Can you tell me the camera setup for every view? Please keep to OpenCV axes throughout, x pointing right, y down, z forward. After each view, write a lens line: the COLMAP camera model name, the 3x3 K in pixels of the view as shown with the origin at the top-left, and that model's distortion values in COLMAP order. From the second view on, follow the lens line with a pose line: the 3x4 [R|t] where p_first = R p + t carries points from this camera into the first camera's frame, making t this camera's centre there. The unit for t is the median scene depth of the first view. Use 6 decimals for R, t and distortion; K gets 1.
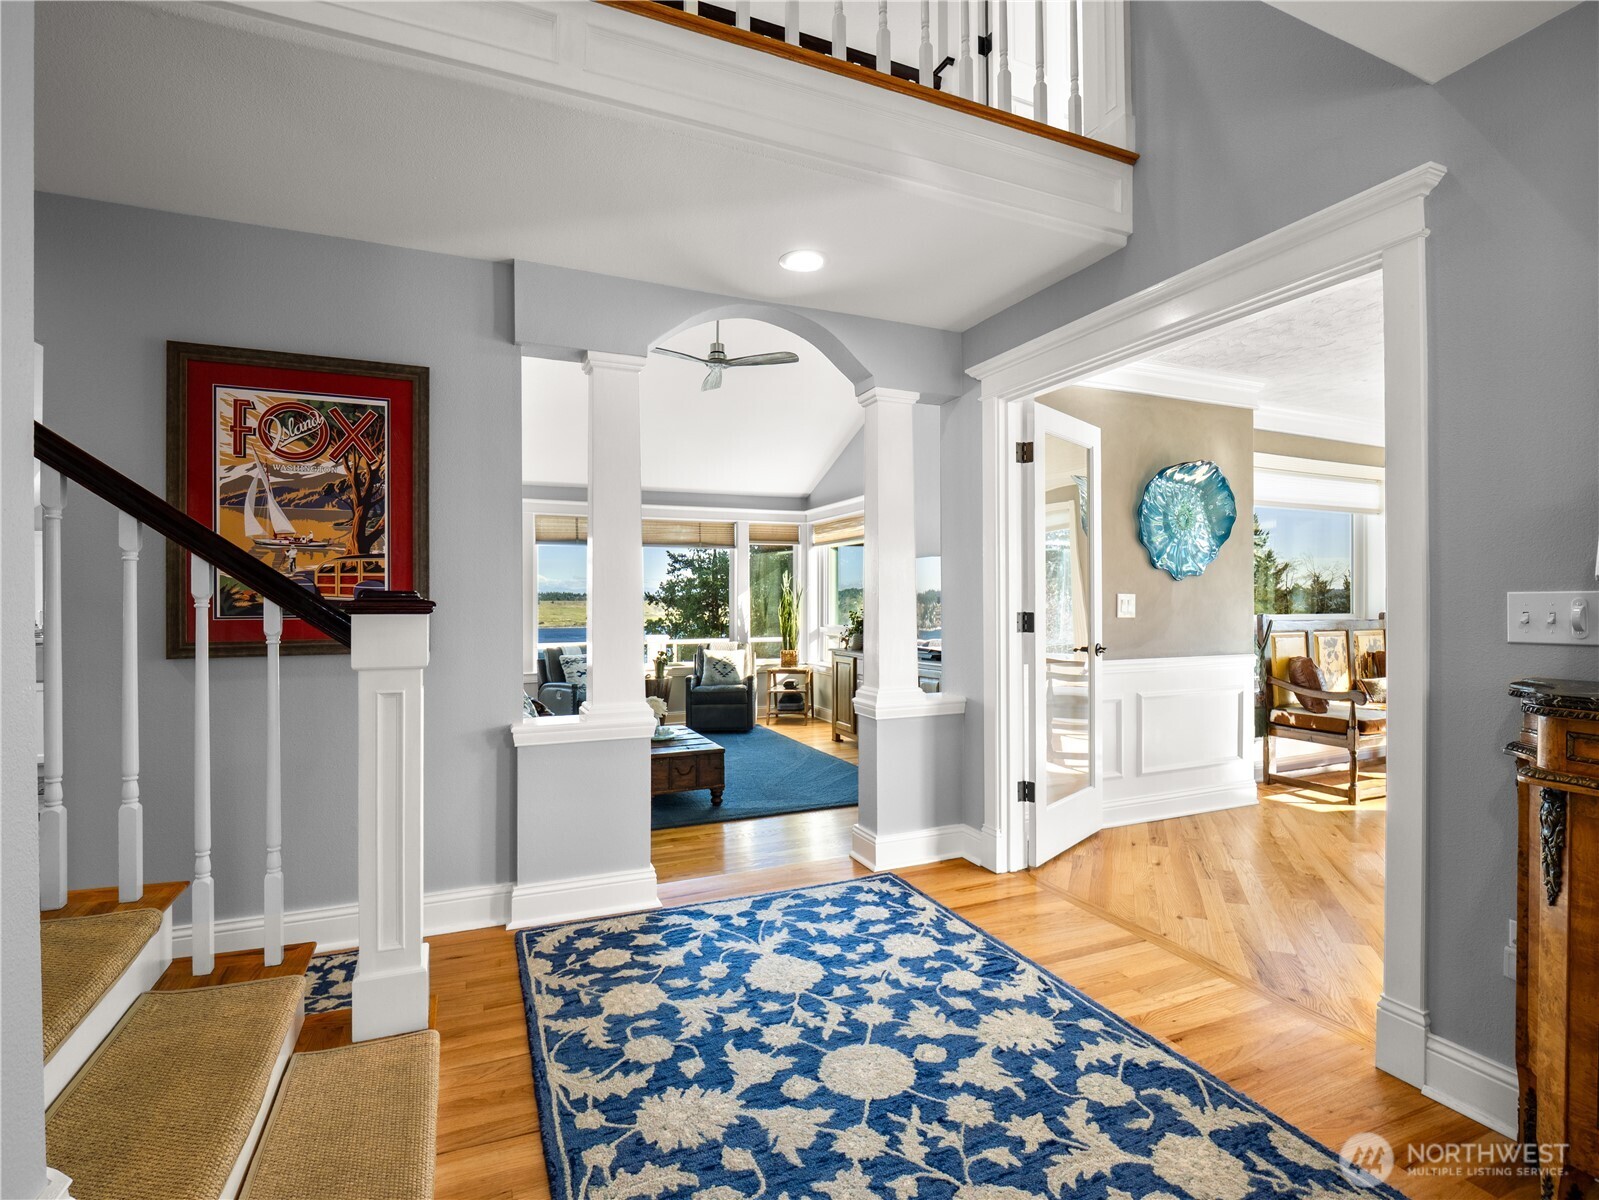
lens RADIAL K [[761.8, 0, 799.5], [0, 761.8, 600.0], [0, 0, 1]] dist [0.001236, -0.000339]
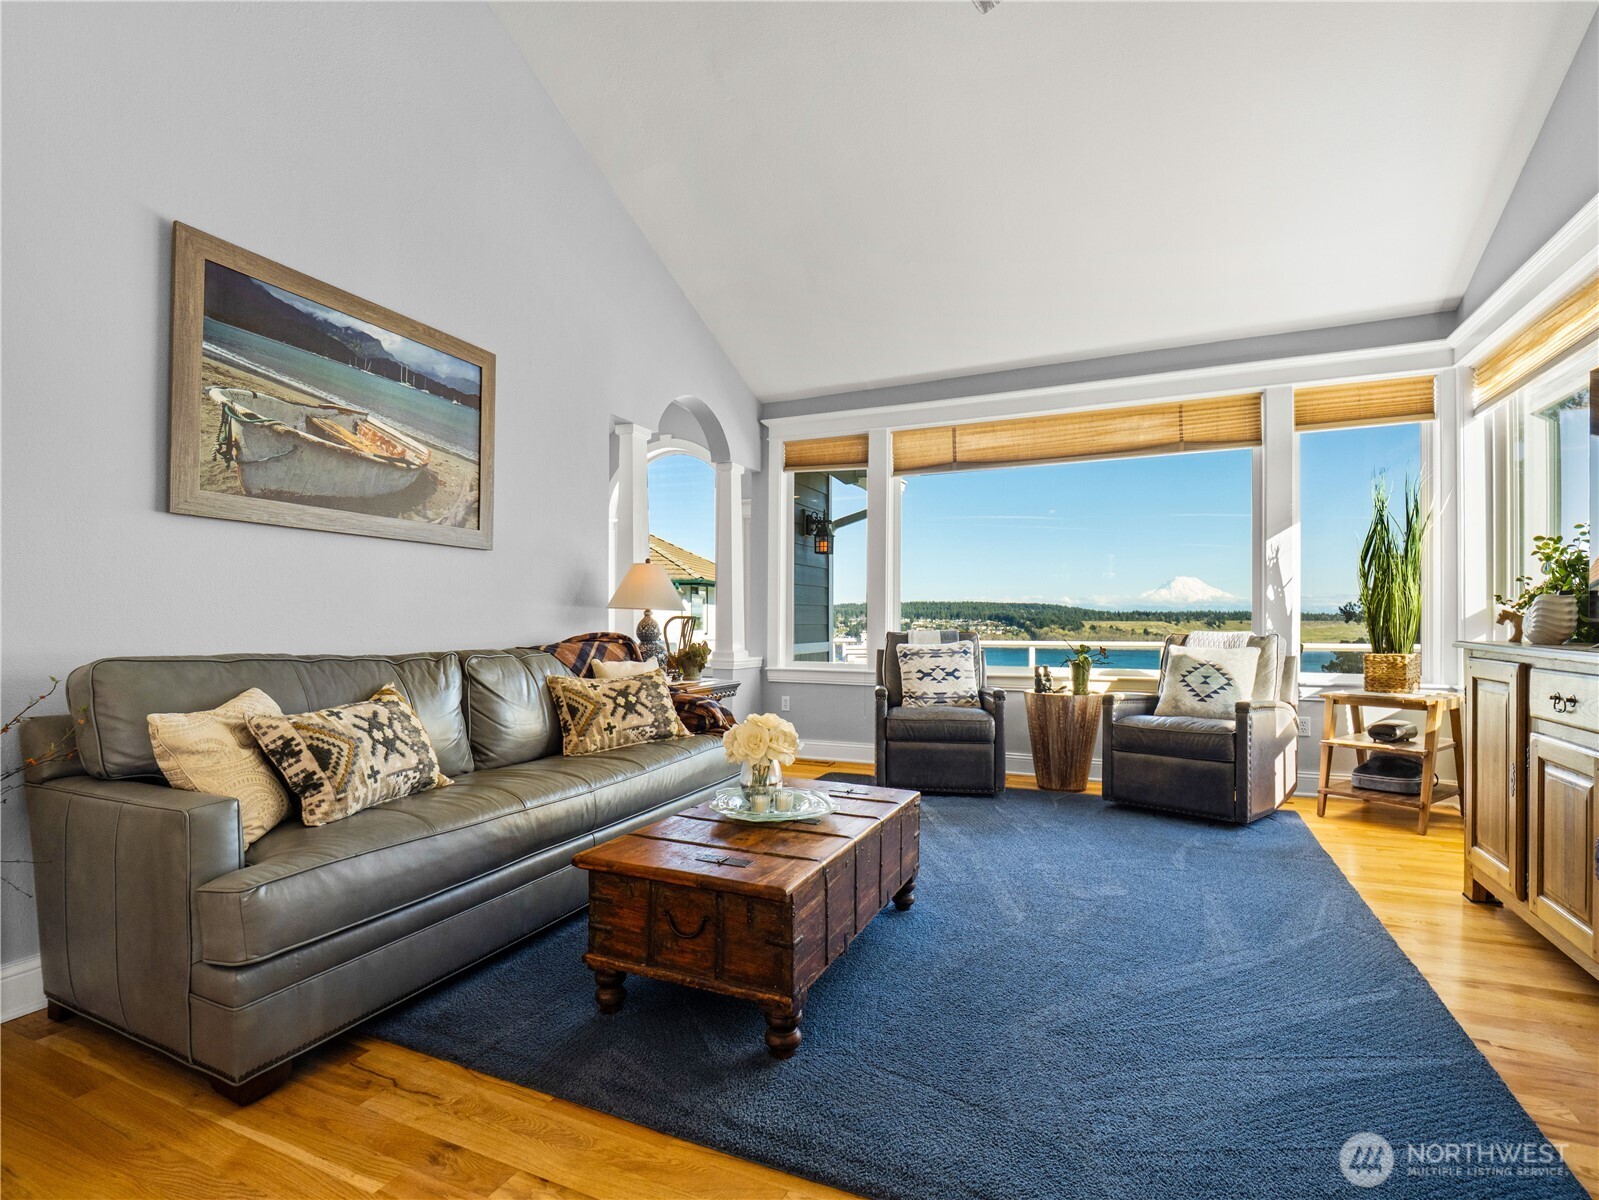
lens RADIAL K [[775.6, 0, 796.6], [0, 775.6, 614.5], [0, 0, 1]] dist [-0.005415, -0.000643]
pose [[0.670581, -0.003727, -0.741827, 0.089516], [-0.001290, 0.999980, -0.006190, 0.047442], [0.741835, 0.005108, 0.670563, 0.461678]]
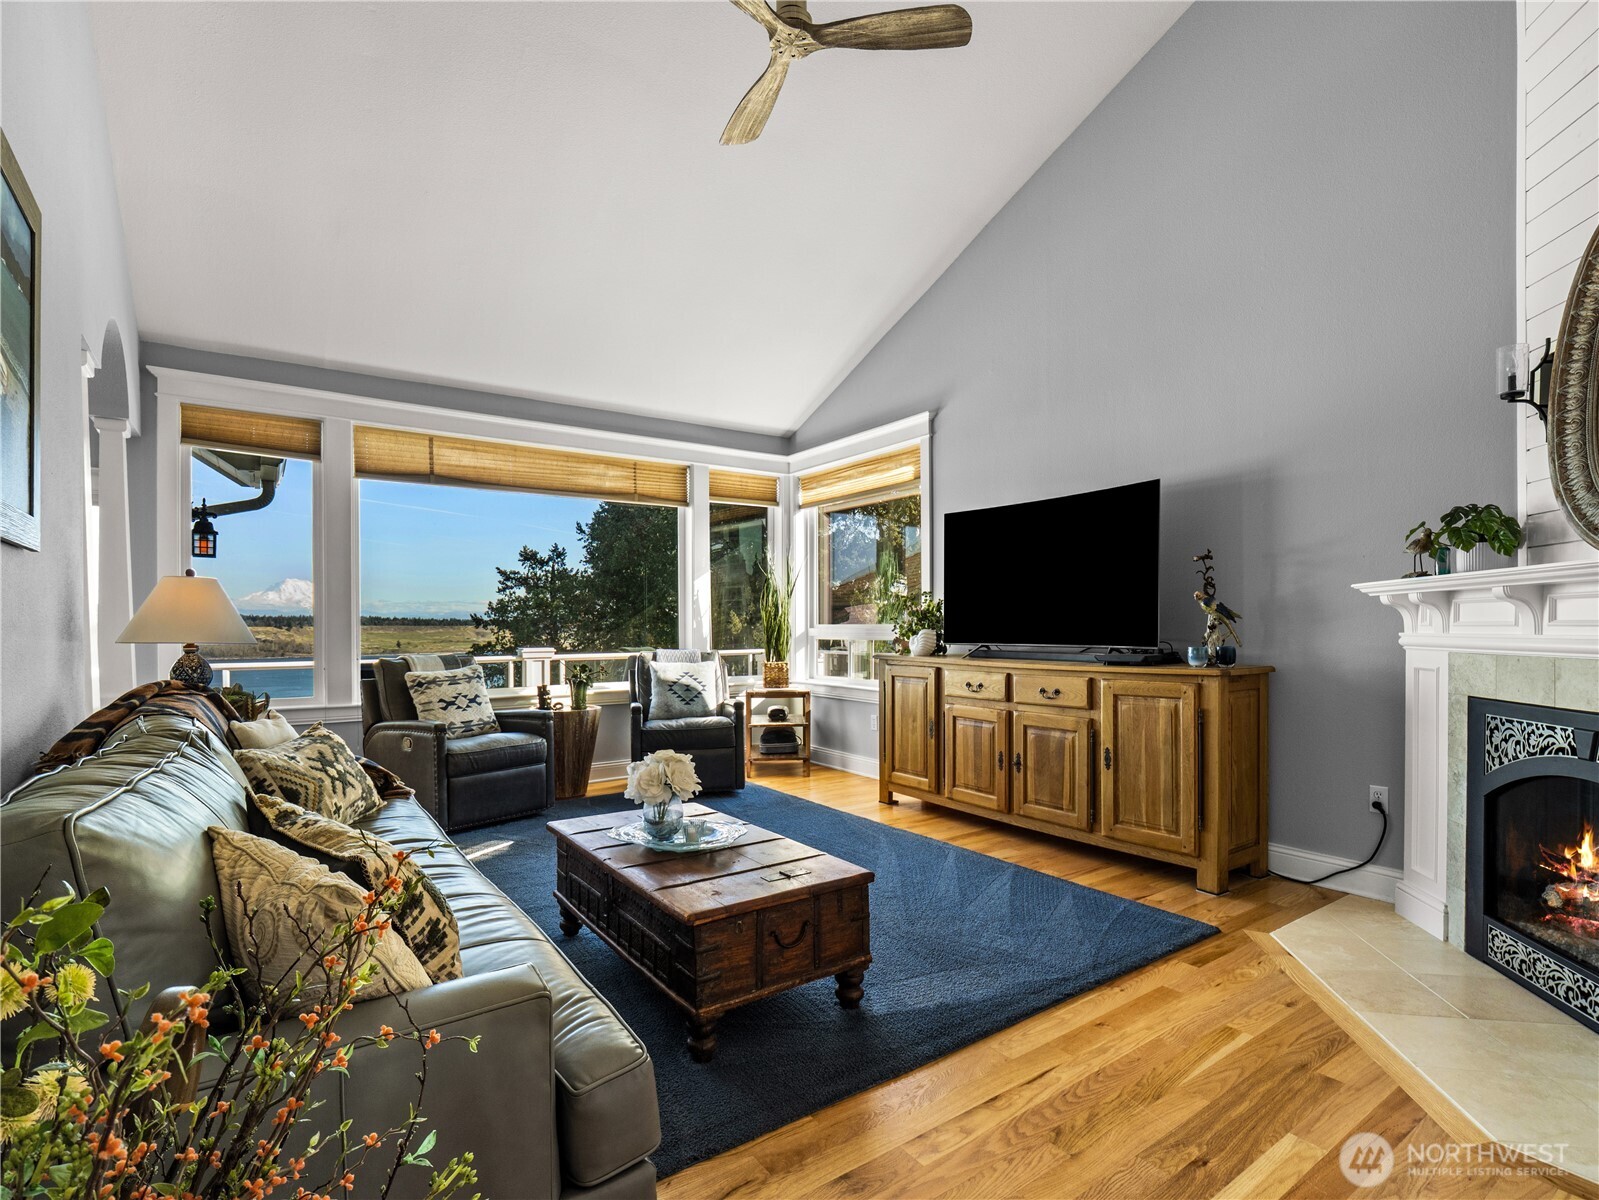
lens RADIAL K [[779.7, 0, 795.9], [0, 779.7, 634.9], [0, 0, 1]] dist [-0.011659, -0.000649]
pose [[0.979833, -0.003536, 0.199788, -0.132901], [0.000858, 0.999909, 0.013488, 0.034167], [-0.199818, -0.013045, 0.979746, 0.346188]]
